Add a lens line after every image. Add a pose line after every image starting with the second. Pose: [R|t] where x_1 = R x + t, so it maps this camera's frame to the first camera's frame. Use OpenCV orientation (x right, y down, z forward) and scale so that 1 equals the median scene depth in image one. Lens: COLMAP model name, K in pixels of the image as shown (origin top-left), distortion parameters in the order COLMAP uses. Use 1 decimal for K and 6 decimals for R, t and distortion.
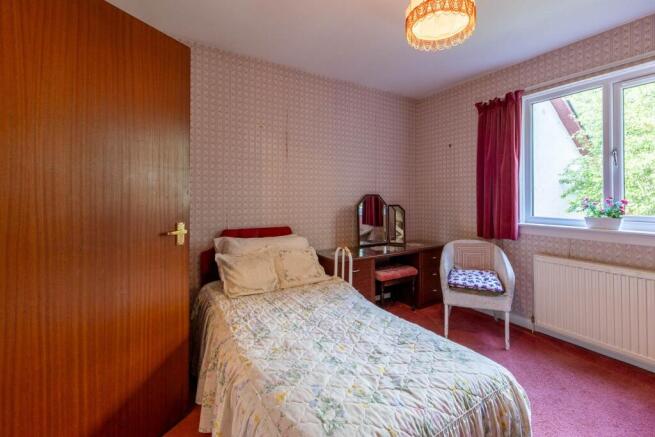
lens RADIAL K [[284.7, 0, 335.3], [0, 284.7, 196.3], [0, 0, 1]] dist [0.001267, 0.000124]
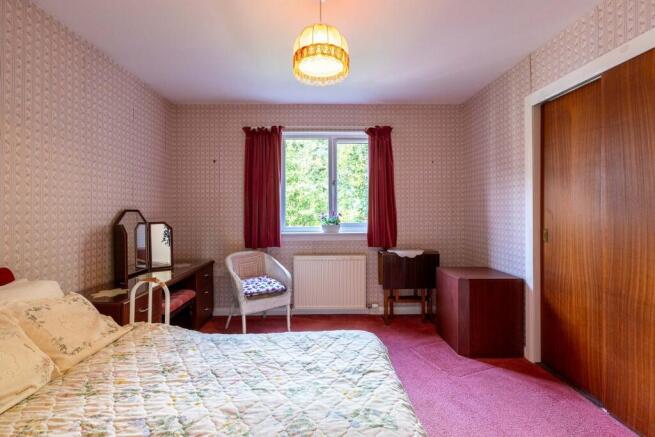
lens RADIAL K [[286.1, 0, 318.9], [0, 286.1, 210.3], [0, 0, 1]] dist [-0.001198, 0.000277]
pose [[0.530104, 0.000447, 0.847932, -0.416643], [0.004188, 0.999986, -0.003145, 0.000020], [-0.847922, 0.005218, 0.530095, 0.249725]]
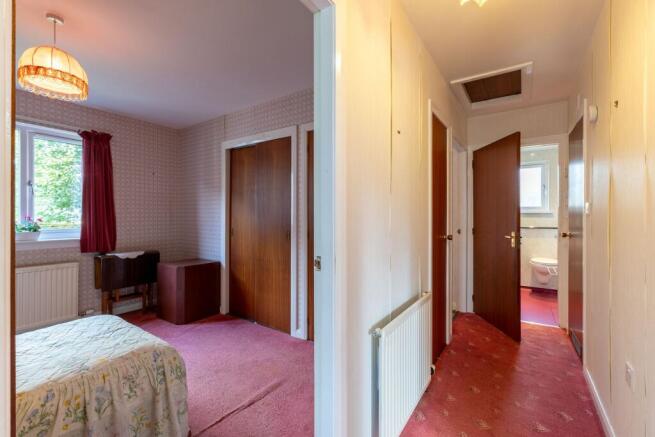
lens RADIAL K [[289.4, 0, 327.5], [0, 289.4, 218.5], [0, 0, 1]] dist [-0.000919, 0.000008]
pose [[-0.382233, -0.007056, 0.924039, -0.858050], [-0.003556, 0.999975, 0.006165, -0.000656], [-0.924059, -0.000929, -0.382248, 0.232315]]
